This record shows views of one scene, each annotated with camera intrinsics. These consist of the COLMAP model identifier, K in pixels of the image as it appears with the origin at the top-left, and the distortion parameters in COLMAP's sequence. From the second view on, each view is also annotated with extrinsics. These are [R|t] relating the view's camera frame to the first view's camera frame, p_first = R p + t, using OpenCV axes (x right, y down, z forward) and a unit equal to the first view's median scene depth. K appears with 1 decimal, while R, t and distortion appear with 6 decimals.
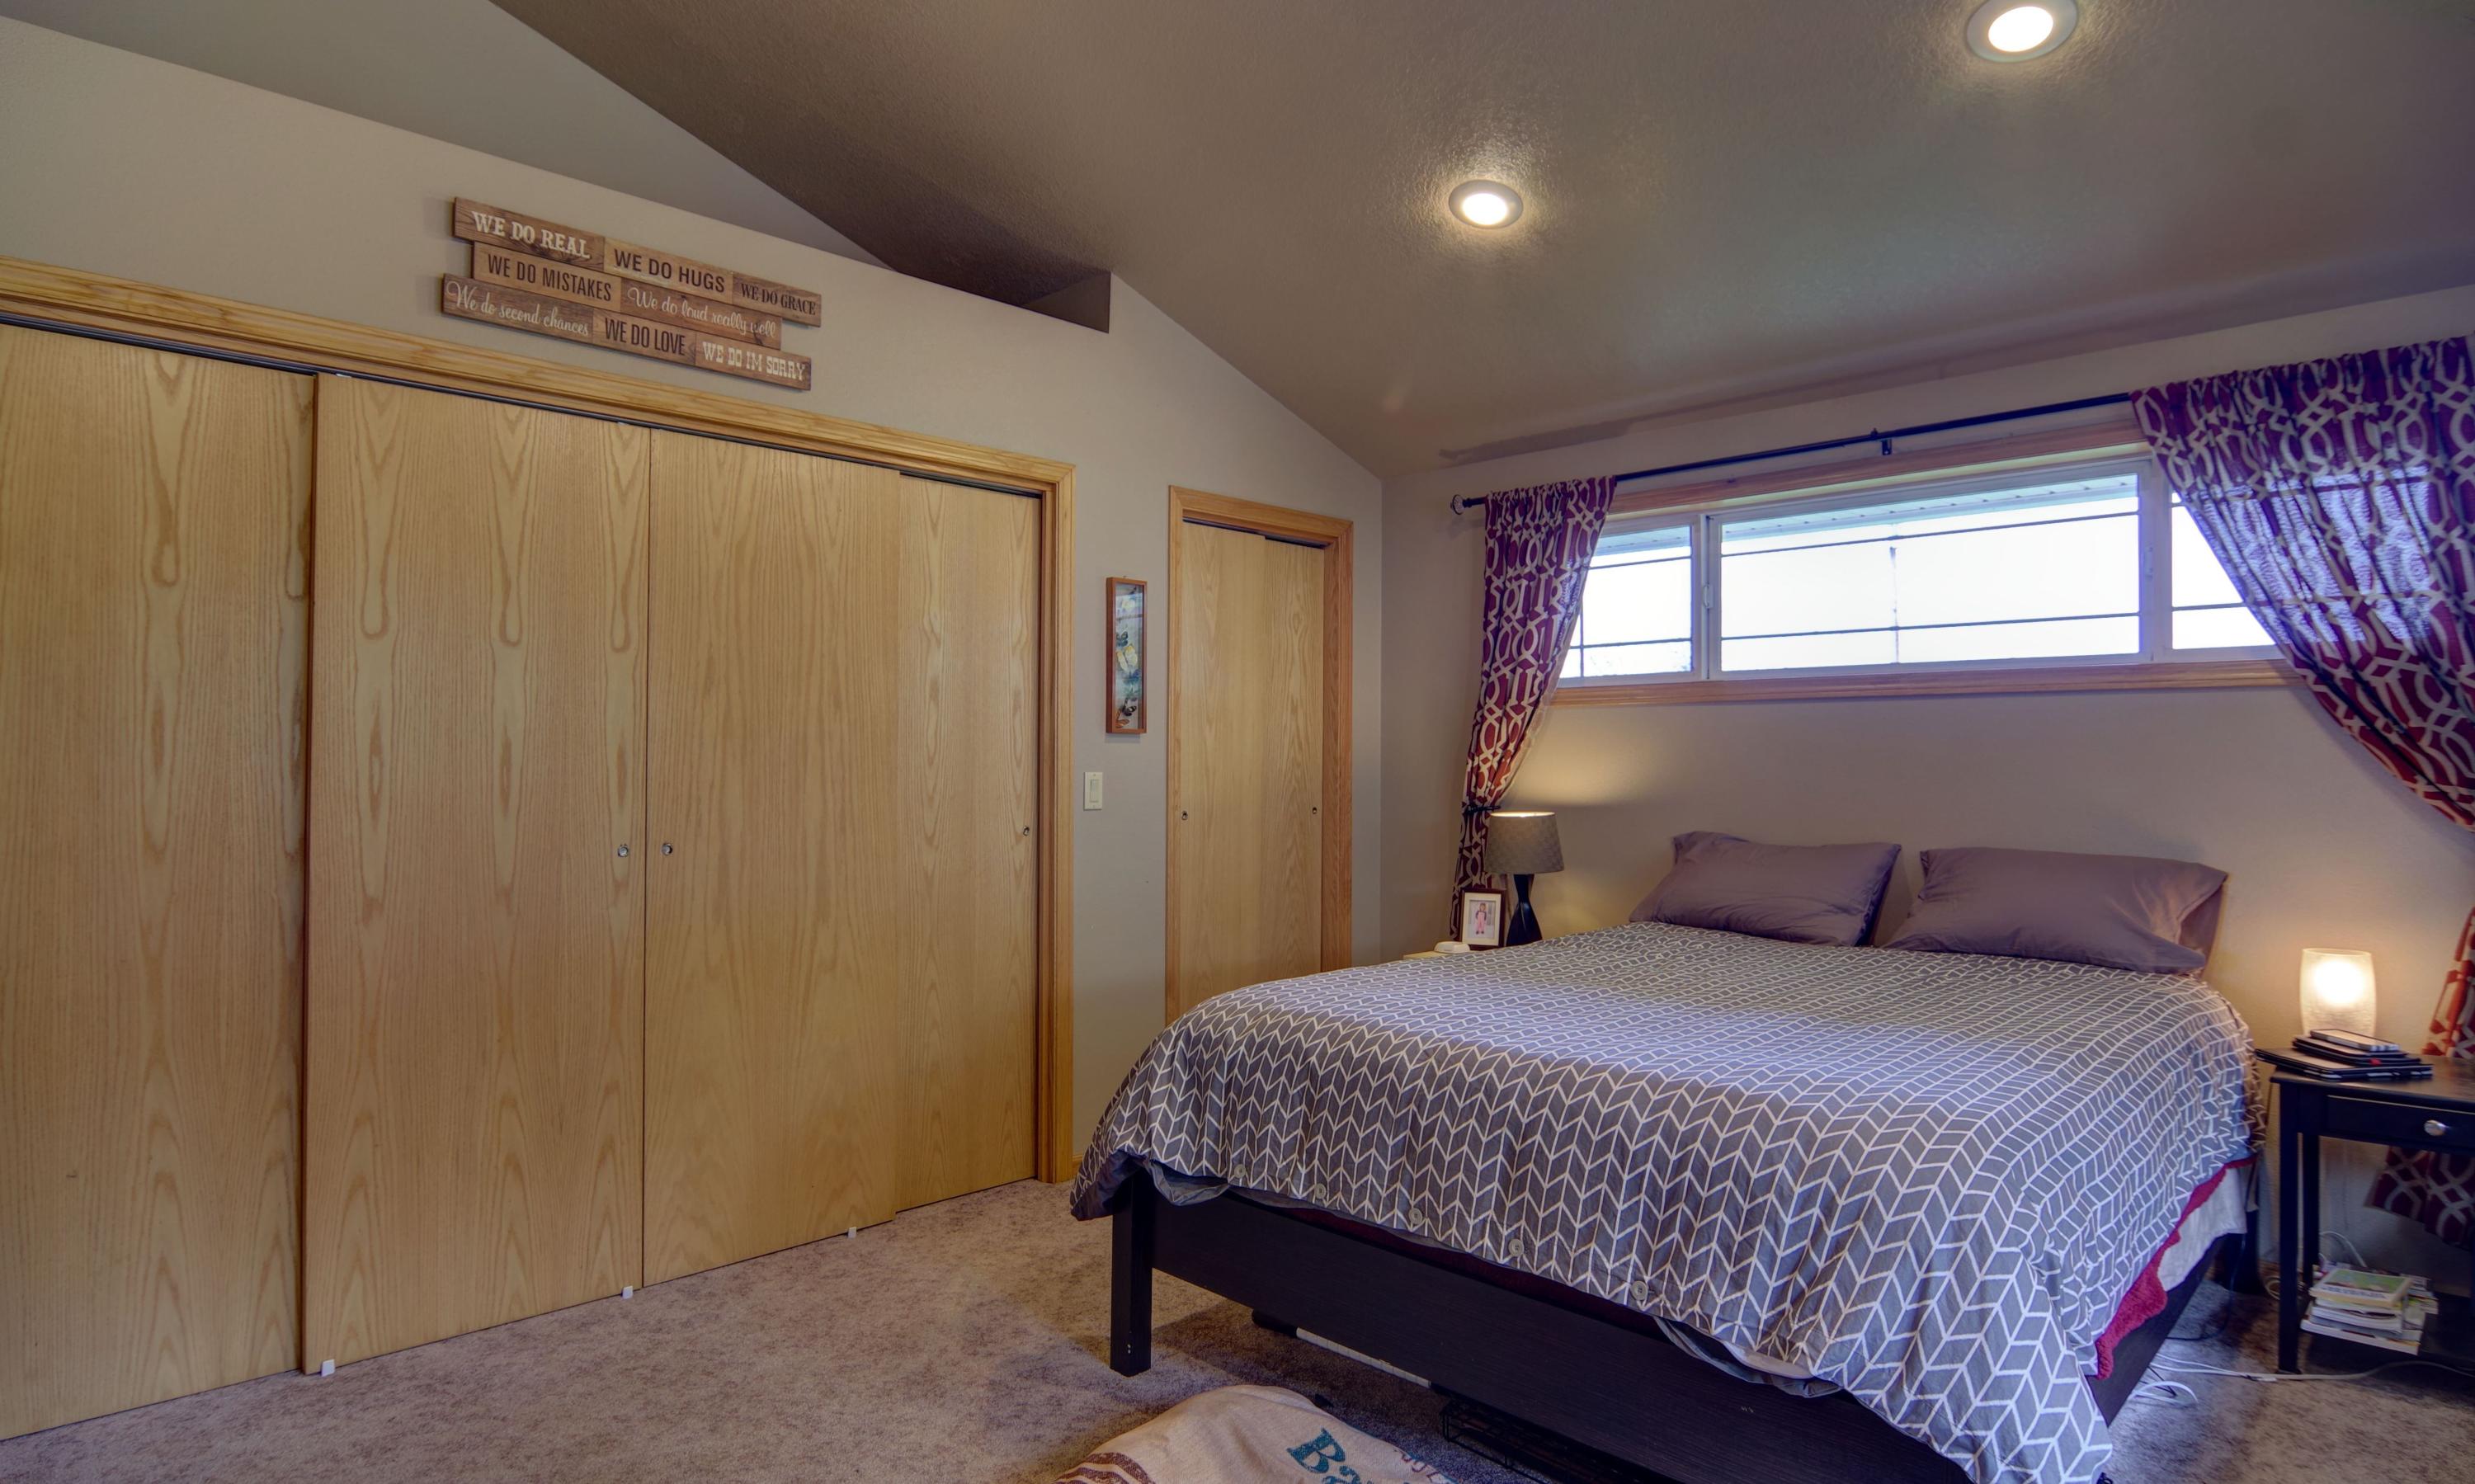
lens RADIAL K [[1329.1, 0, 1243.7], [0, 1329.1, 732.7], [0, 0, 1]] dist [-0.008864, -0.009205]
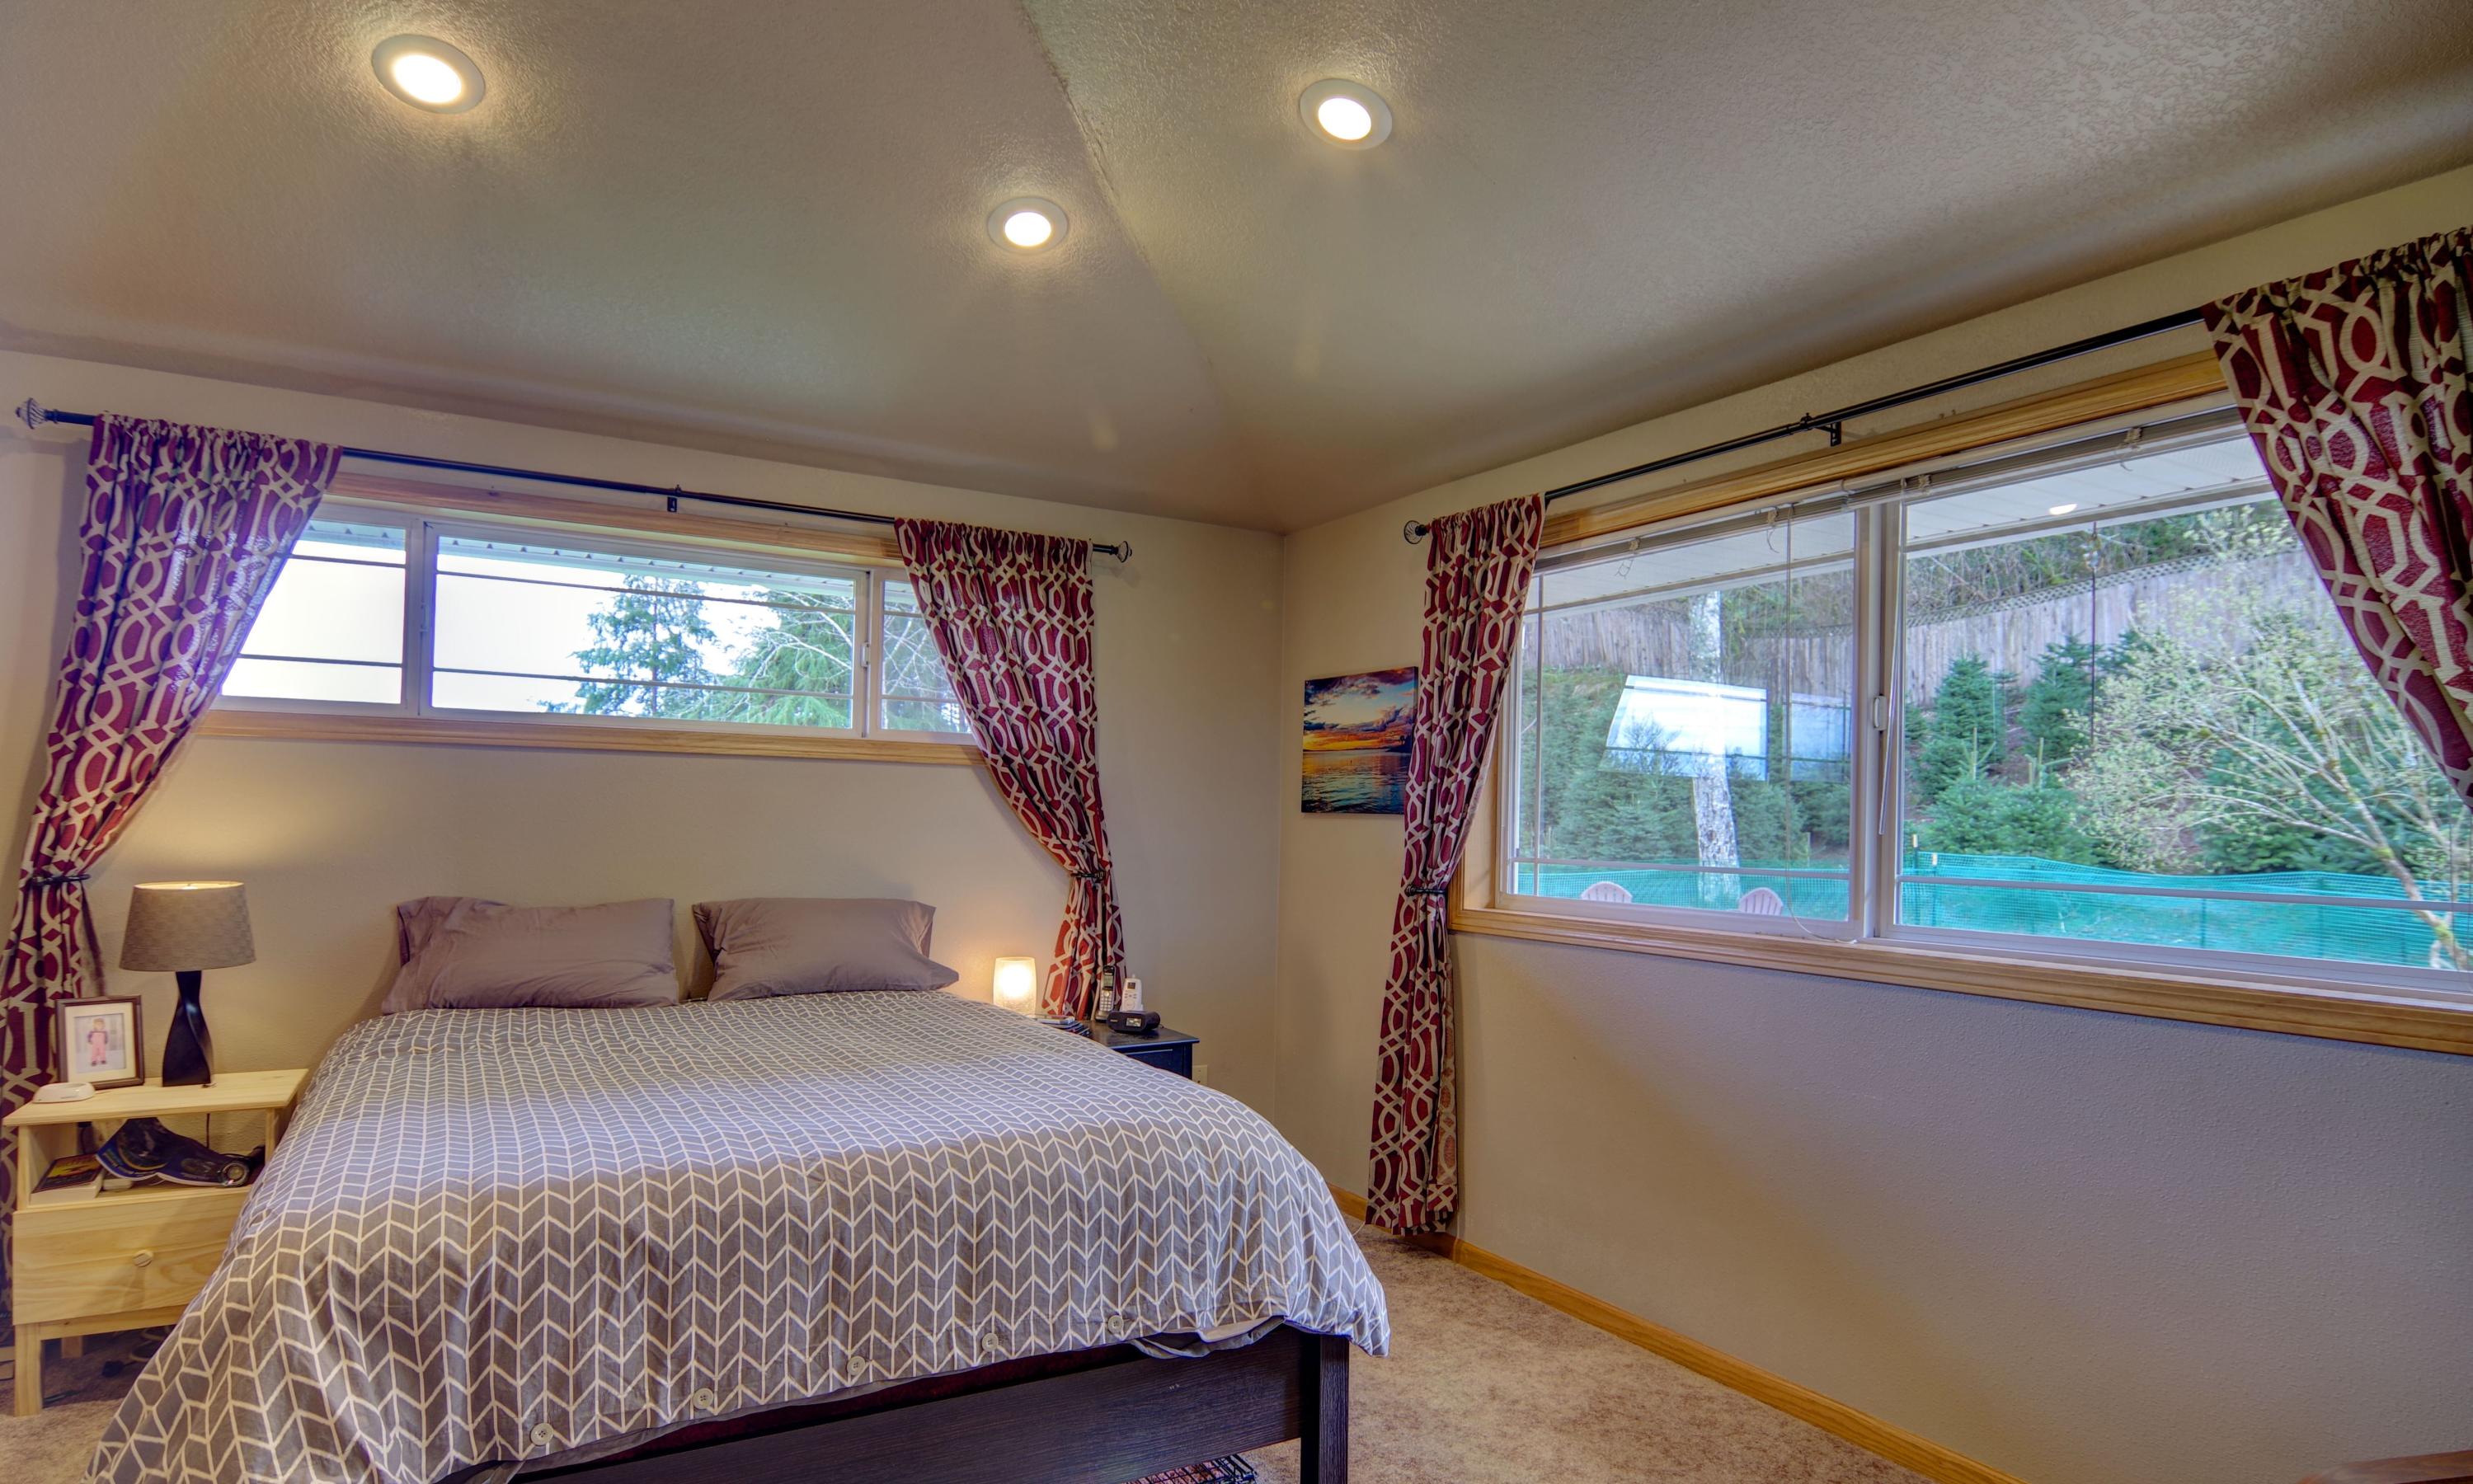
lens RADIAL K [[1328.0, 0, 1224.8], [0, 1328.0, 798.1], [0, 0, 1]] dist [-0.008864, -0.009205]
pose [[0.266697, 0.017499, 0.963621, -0.433477], [-0.039862, 0.999180, -0.007112, -0.003049], [-0.962956, -0.036515, 0.267176, 0.379538]]
